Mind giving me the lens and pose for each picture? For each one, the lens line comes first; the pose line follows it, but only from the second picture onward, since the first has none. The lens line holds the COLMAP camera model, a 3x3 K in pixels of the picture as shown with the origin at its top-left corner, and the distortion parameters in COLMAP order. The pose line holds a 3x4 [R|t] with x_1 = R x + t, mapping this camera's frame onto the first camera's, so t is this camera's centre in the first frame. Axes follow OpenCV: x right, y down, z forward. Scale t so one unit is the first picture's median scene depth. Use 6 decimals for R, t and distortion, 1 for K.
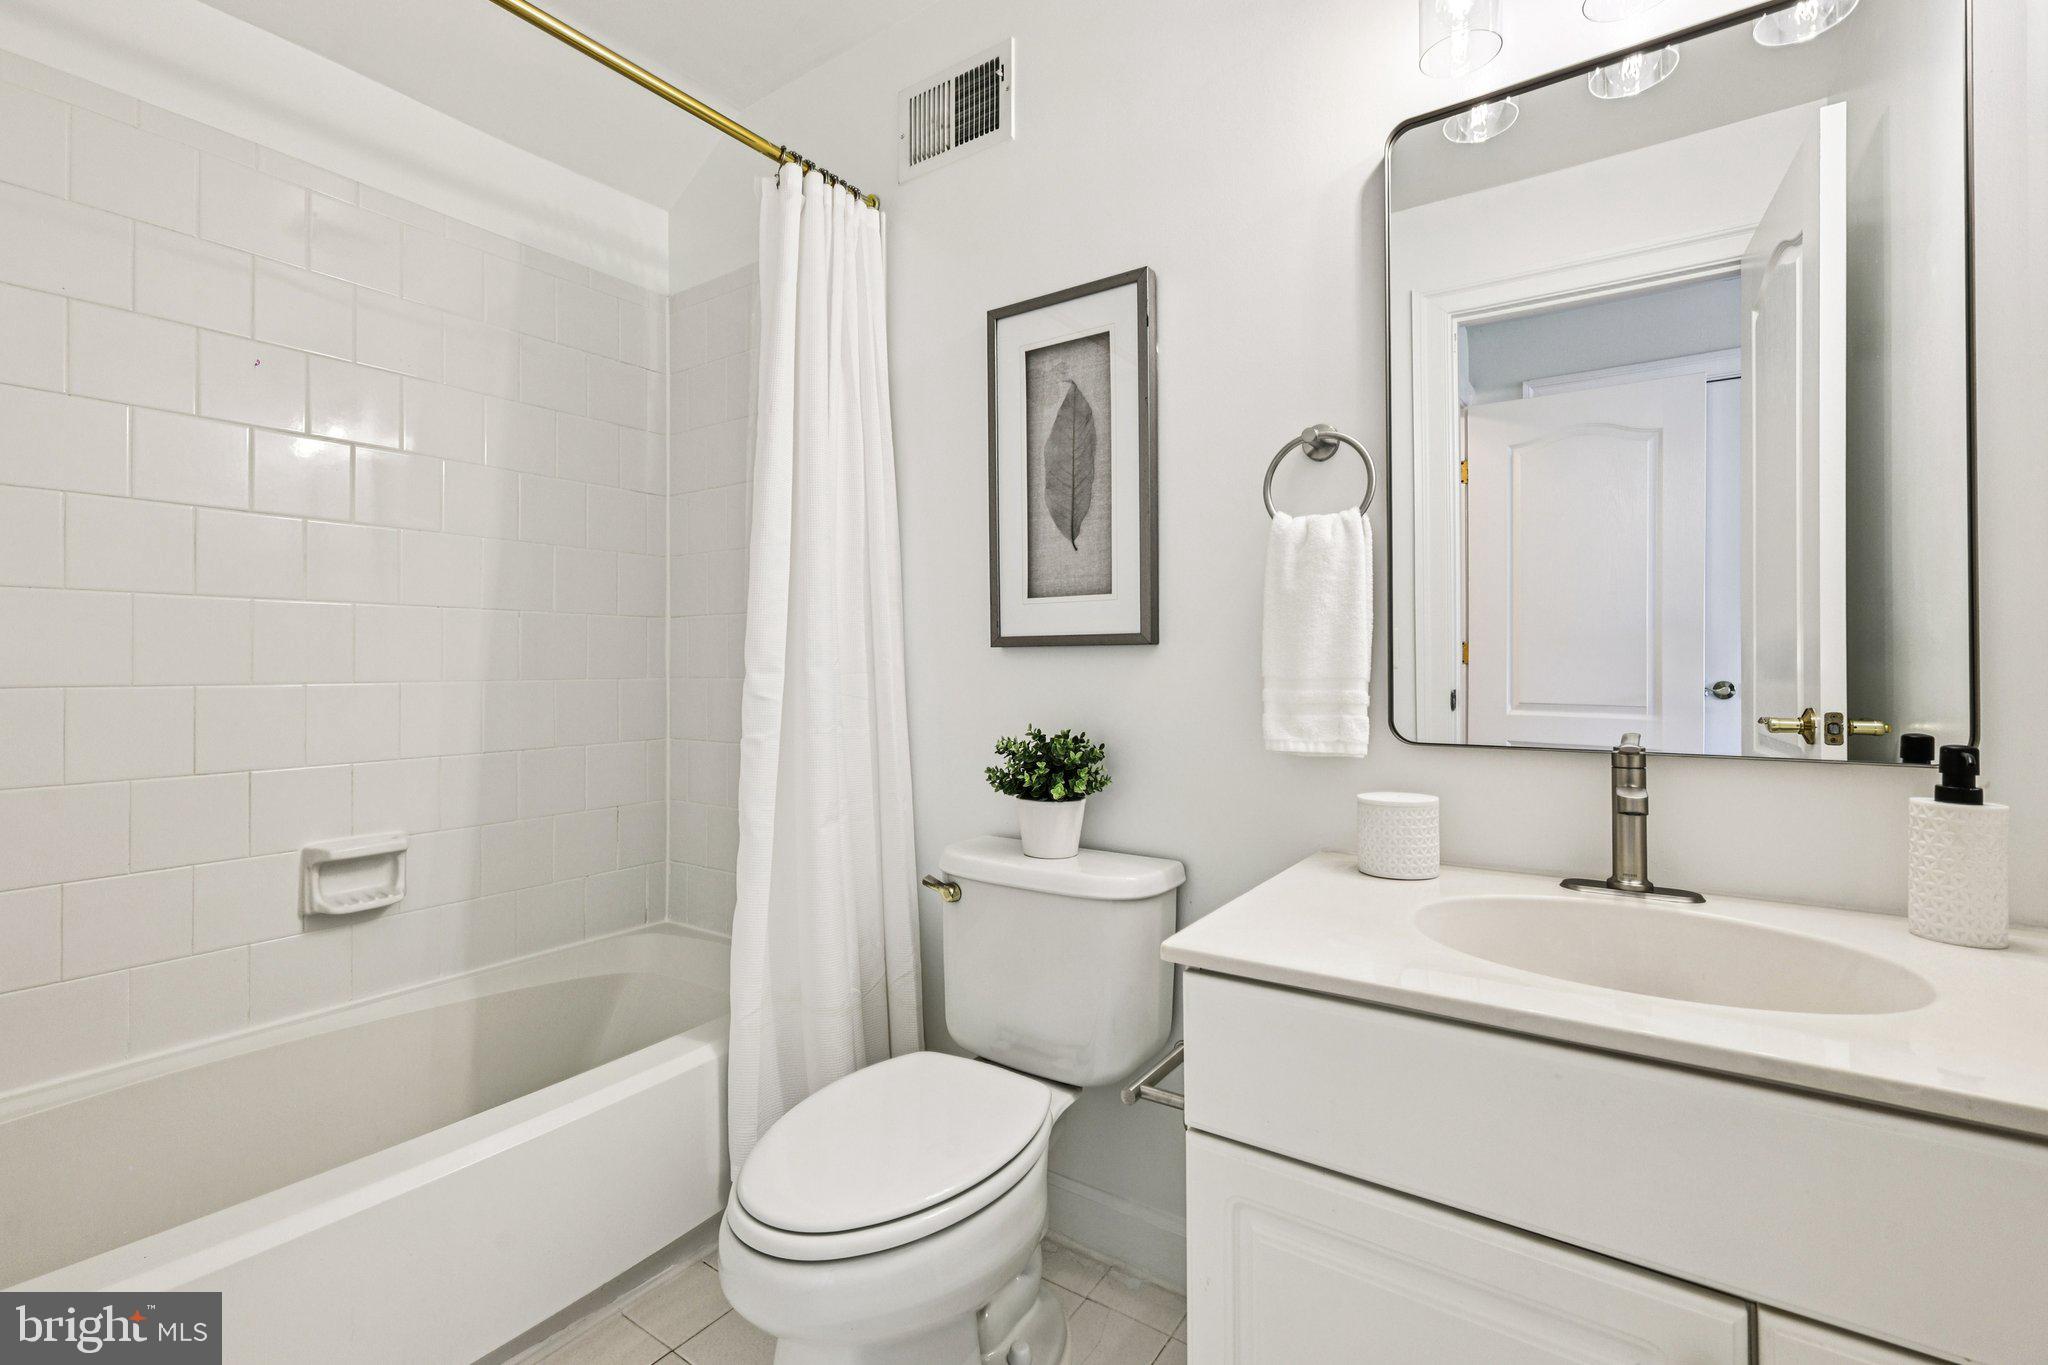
lens RADIAL K [[918.7, 0, 1025.4], [0, 918.7, 663.4], [0, 0, 1]] dist [0.001183, -0.000014]
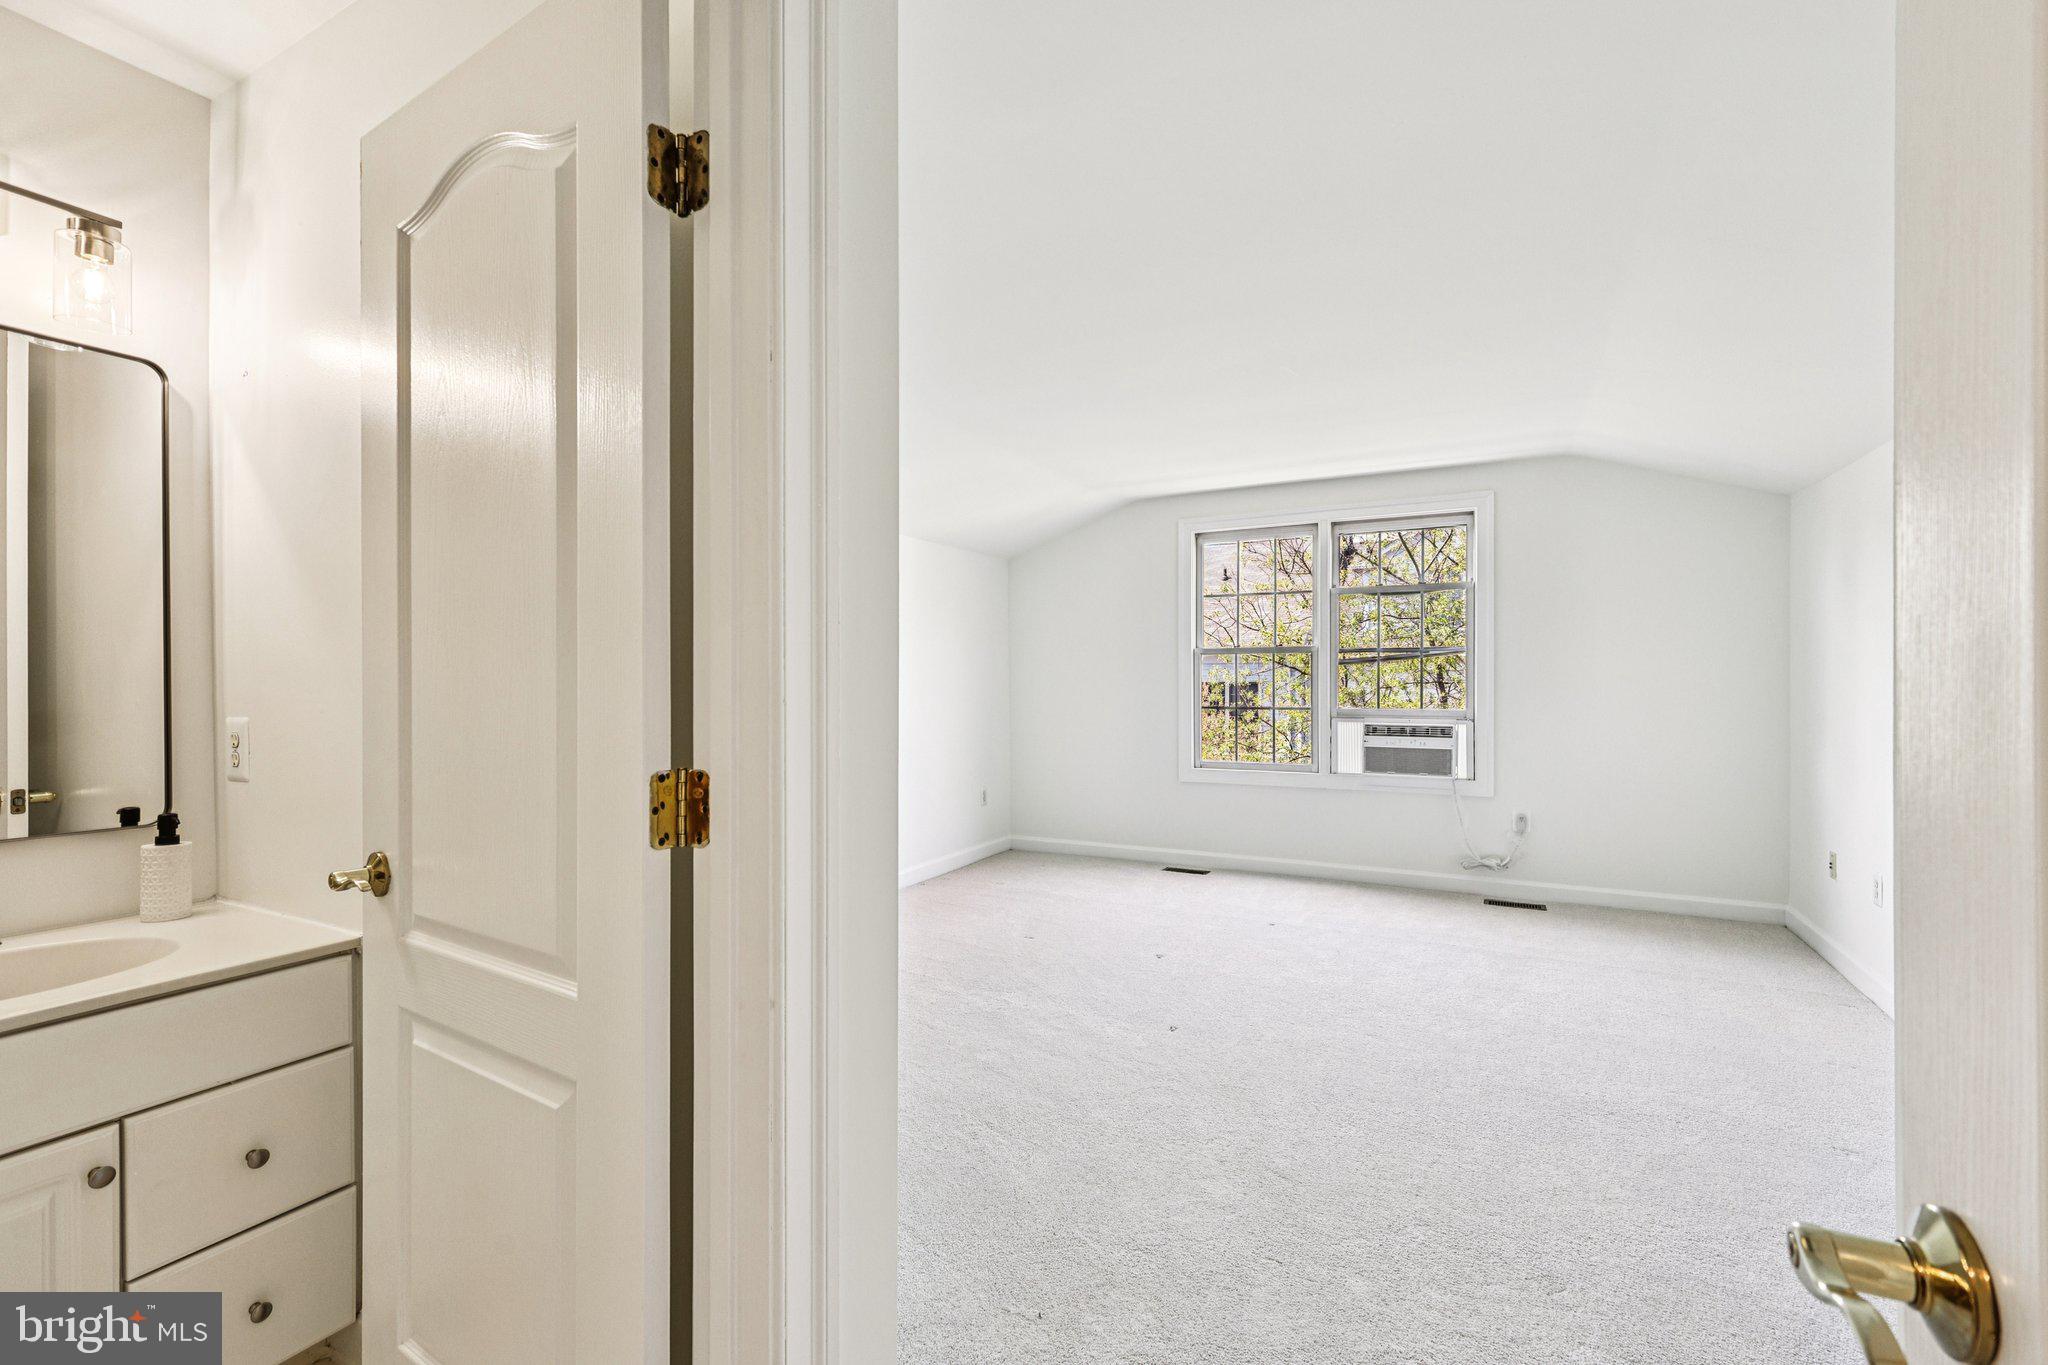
lens RADIAL K [[894.0, 0, 1020.6], [0, 894.0, 677.6], [0, 0, 1]] dist [0.004640, 0.000219]
pose [[-0.104976, 0.007600, 0.994446, -0.925751], [-0.004050, 0.999959, -0.008070, -0.168901], [-0.994466, -0.004875, -0.104941, -0.494312]]
